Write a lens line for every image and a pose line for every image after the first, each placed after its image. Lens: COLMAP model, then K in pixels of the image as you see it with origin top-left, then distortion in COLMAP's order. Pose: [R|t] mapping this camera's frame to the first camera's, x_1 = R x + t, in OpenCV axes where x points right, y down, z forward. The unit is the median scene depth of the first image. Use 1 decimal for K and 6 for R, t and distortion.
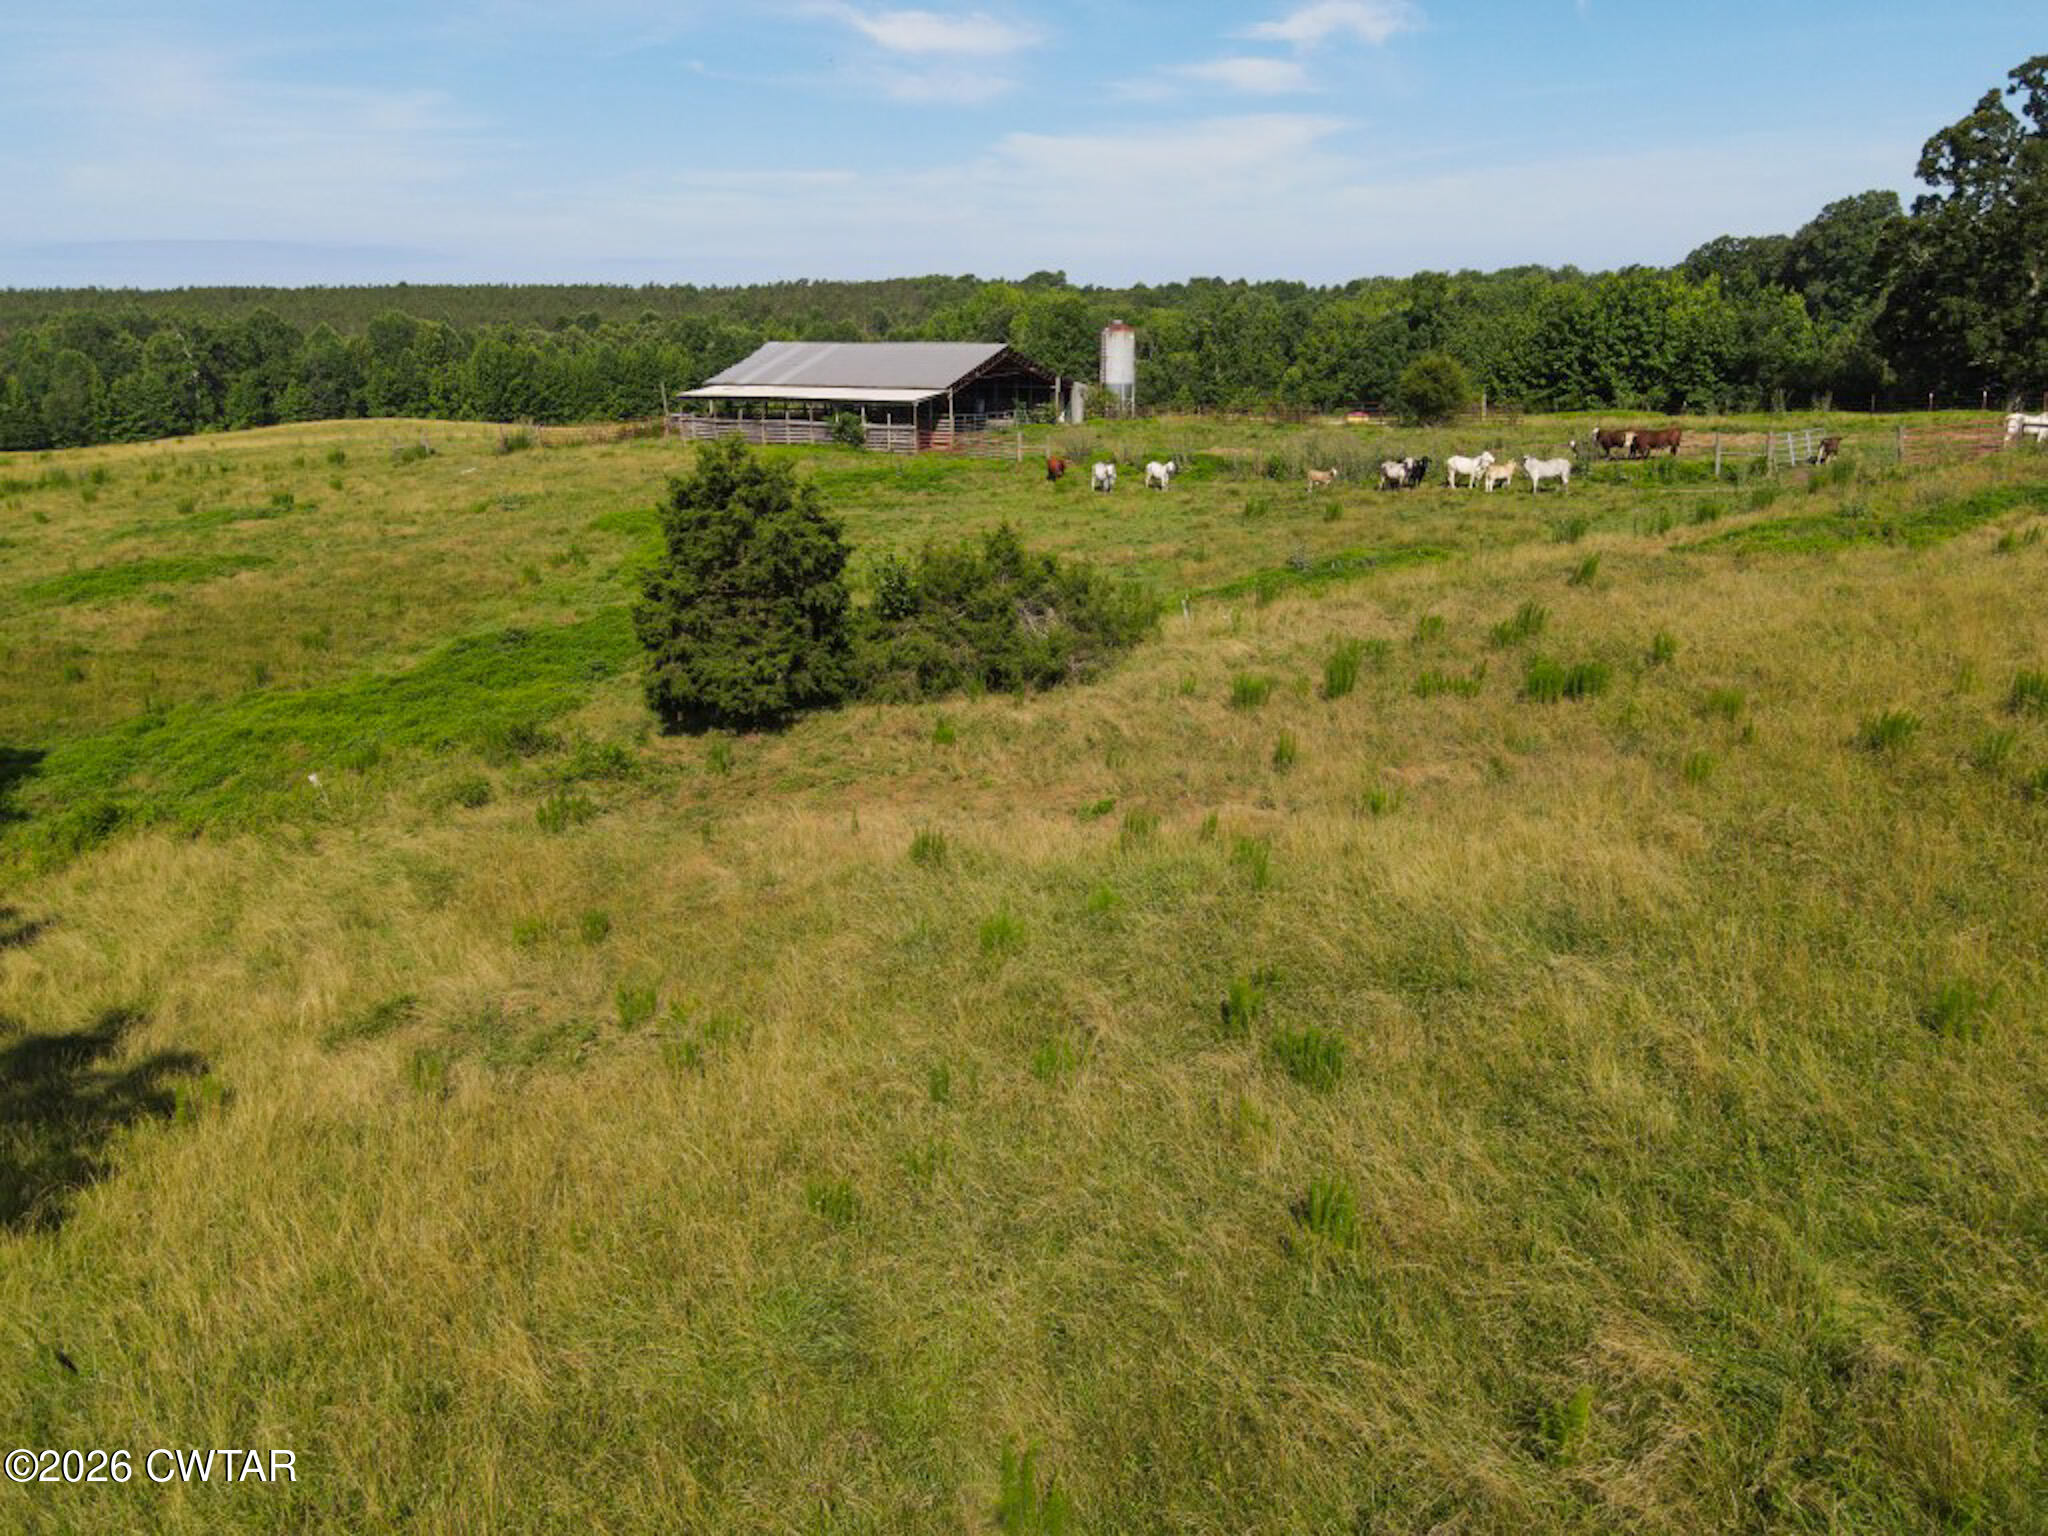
lens RADIAL K [[1506.0, 0, 1010.4], [0, 1506.0, 750.8], [0, 0, 1]] dist [-0.003333, 0.028847]
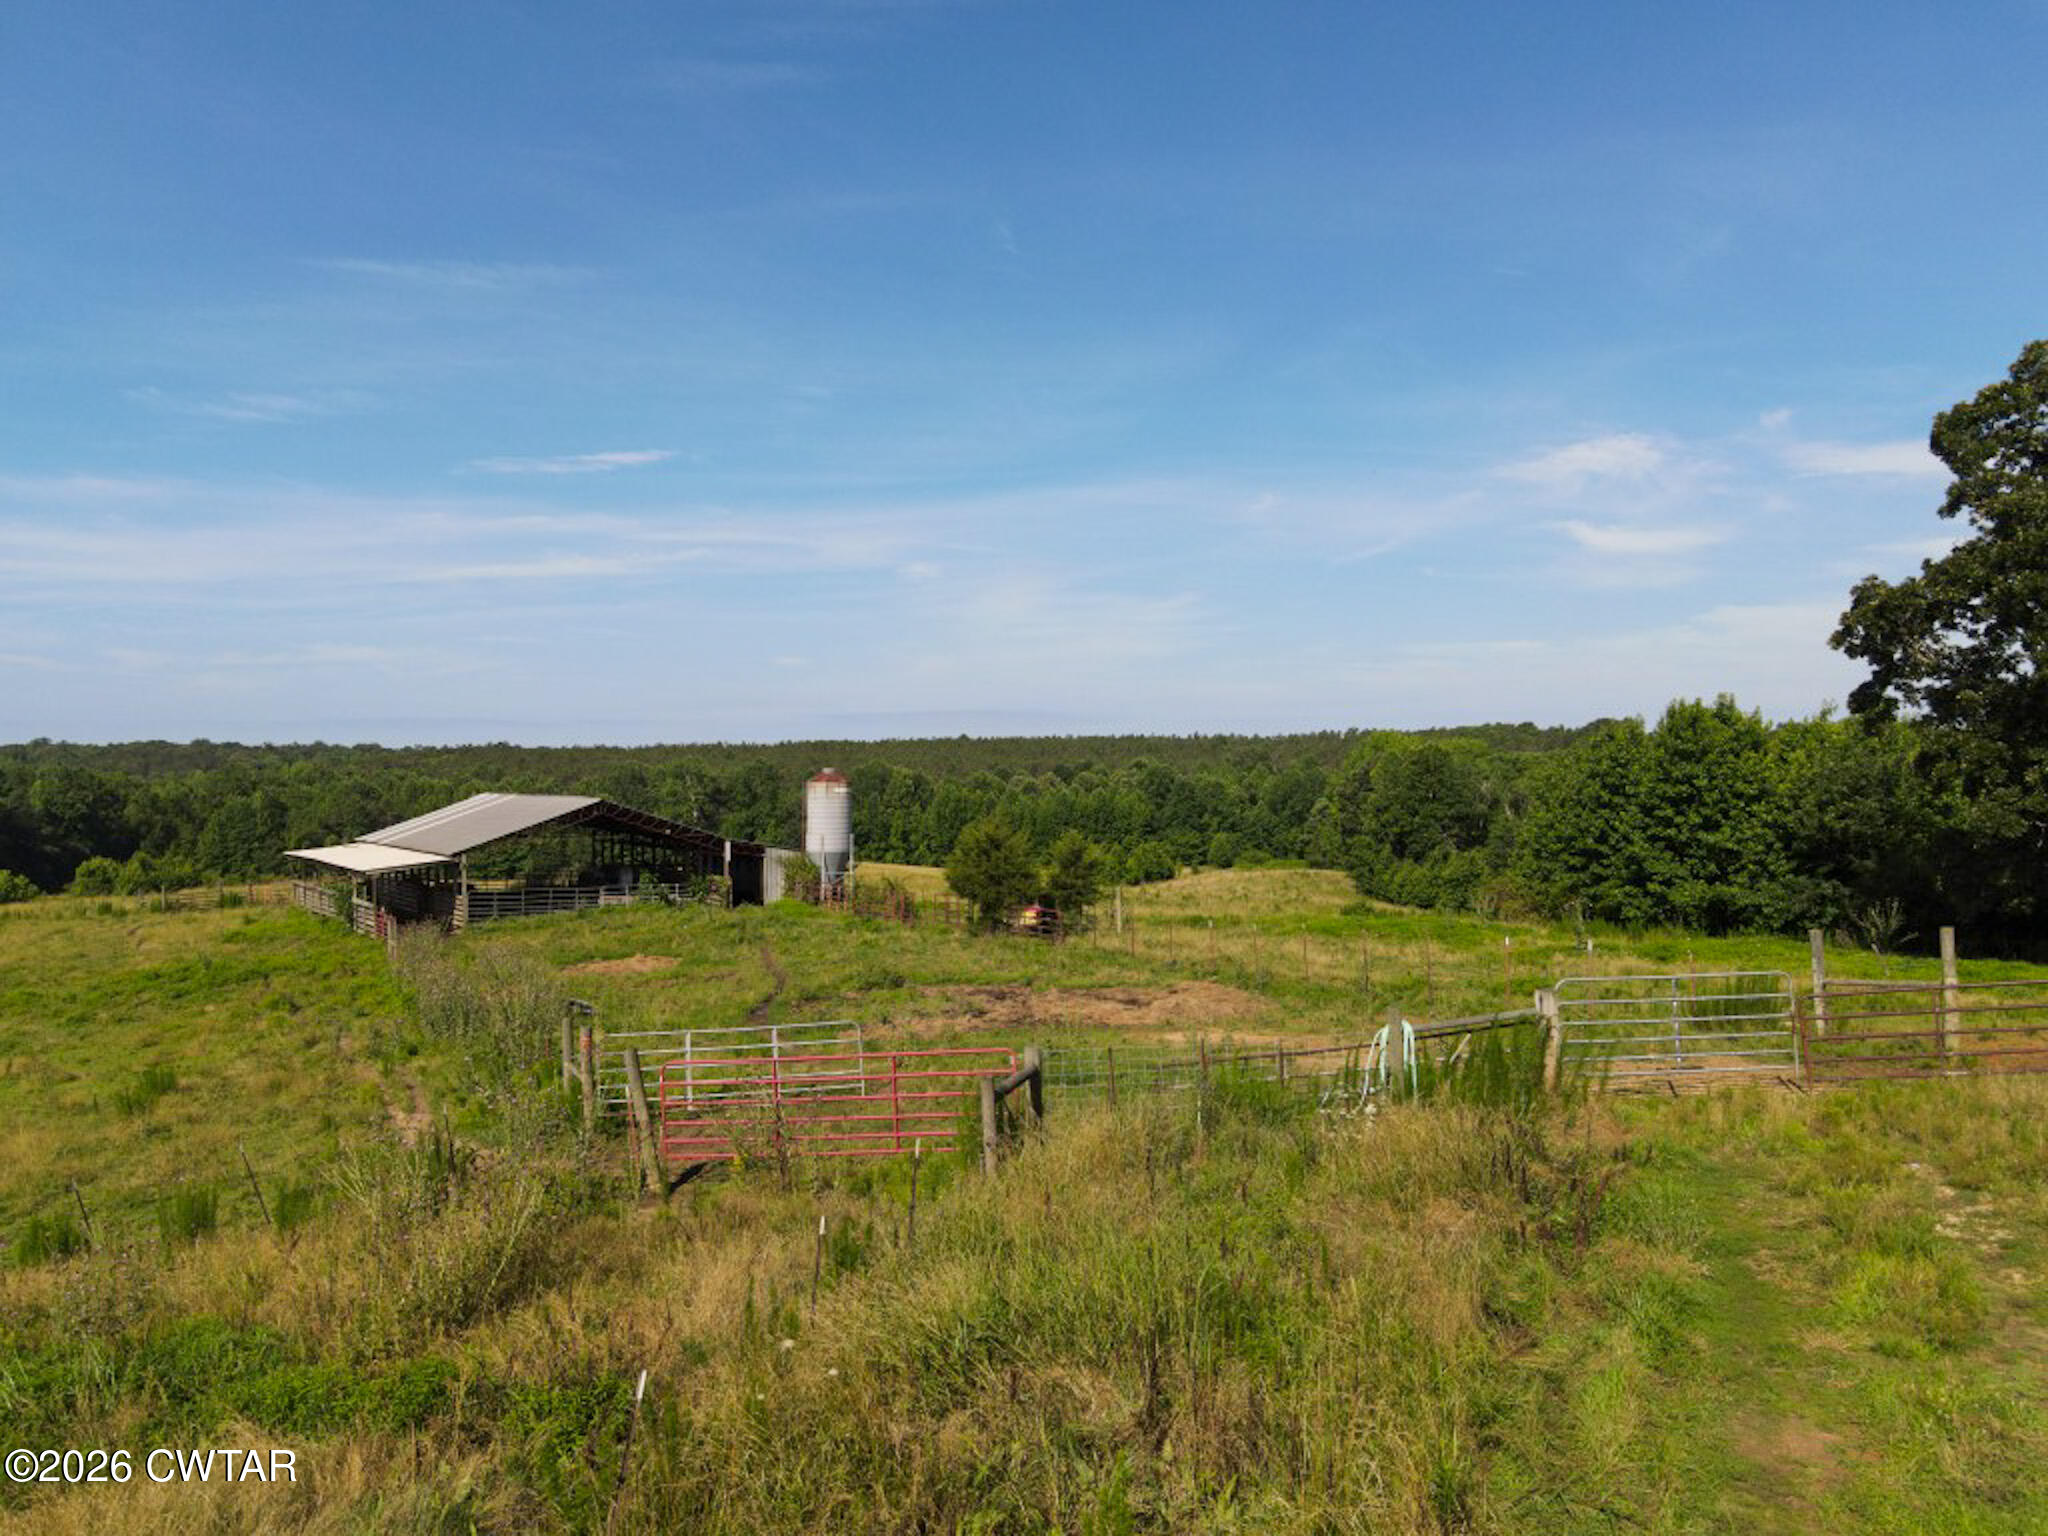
lens RADIAL K [[1506.0, 0, 1007.8], [0, 1506.0, 747.6], [0, 0, 1]] dist [-0.003333, 0.028847]
pose [[0.915505, -0.003806, -0.402289, 0.490124], [-0.112299, 0.957791, -0.264623, -0.118297], [0.386316, 0.287441, 0.876435, 0.413048]]
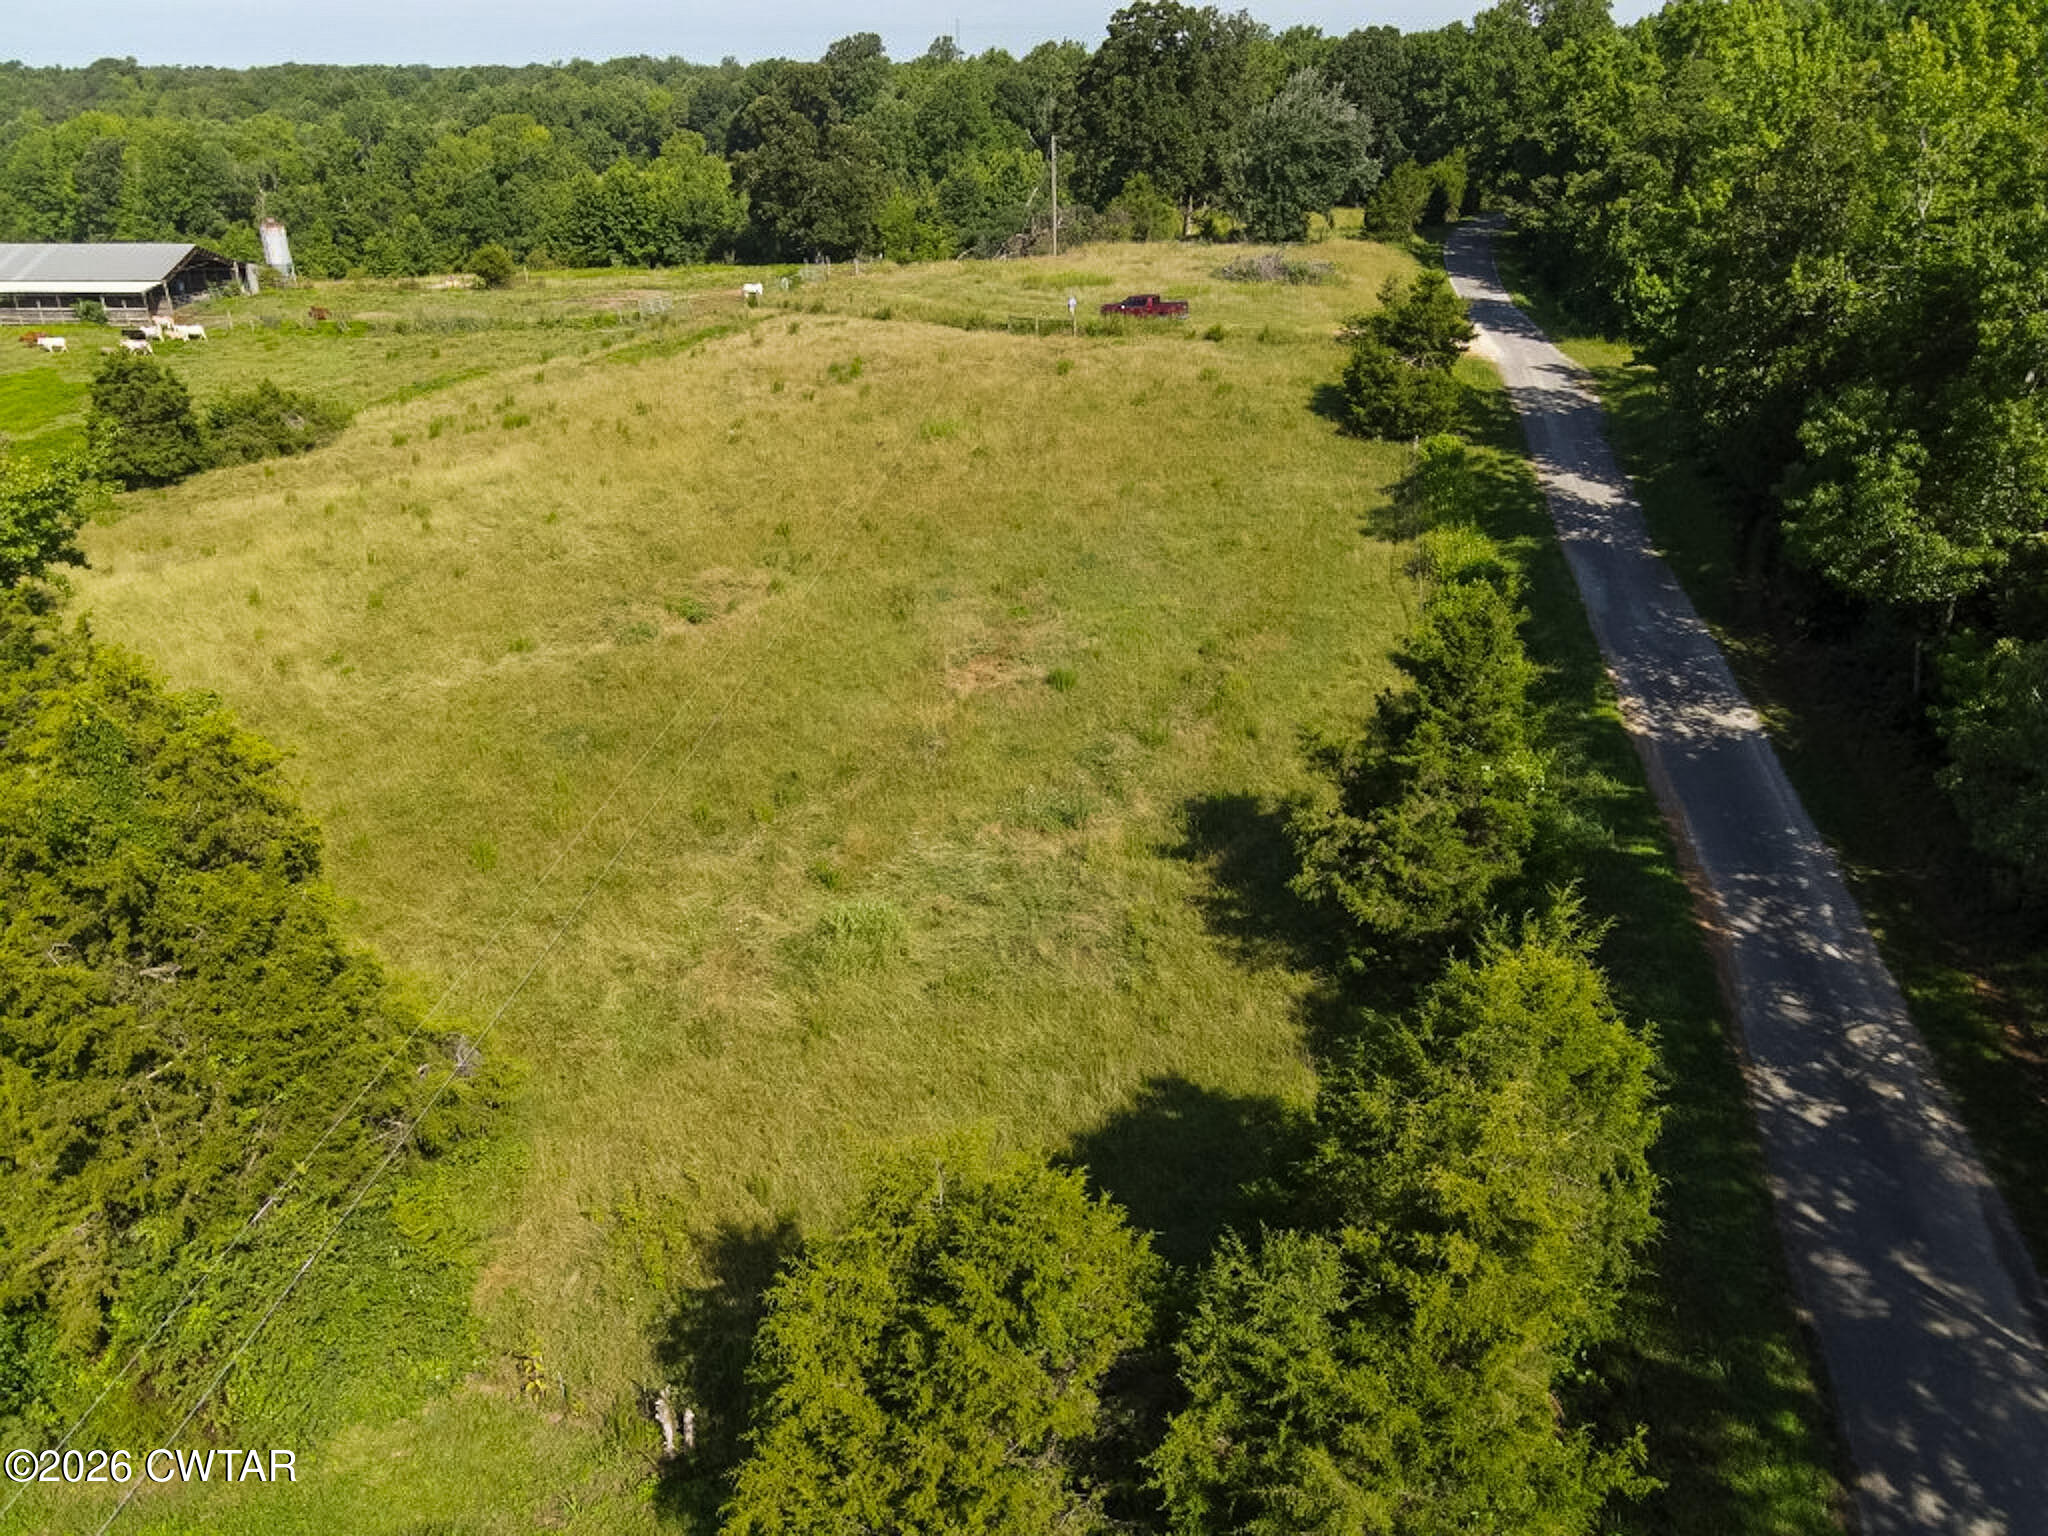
lens RADIAL K [[1506.0, 0, 1015.4], [0, 1506.0, 760.3], [0, 0, 1]] dist [-0.003333, 0.028847]
pose [[0.864322, -0.205614, 0.458988, -0.092132], [0.139519, 0.974819, 0.173963, 0.079262], [-0.483199, -0.086323, 0.871244, -0.732807]]
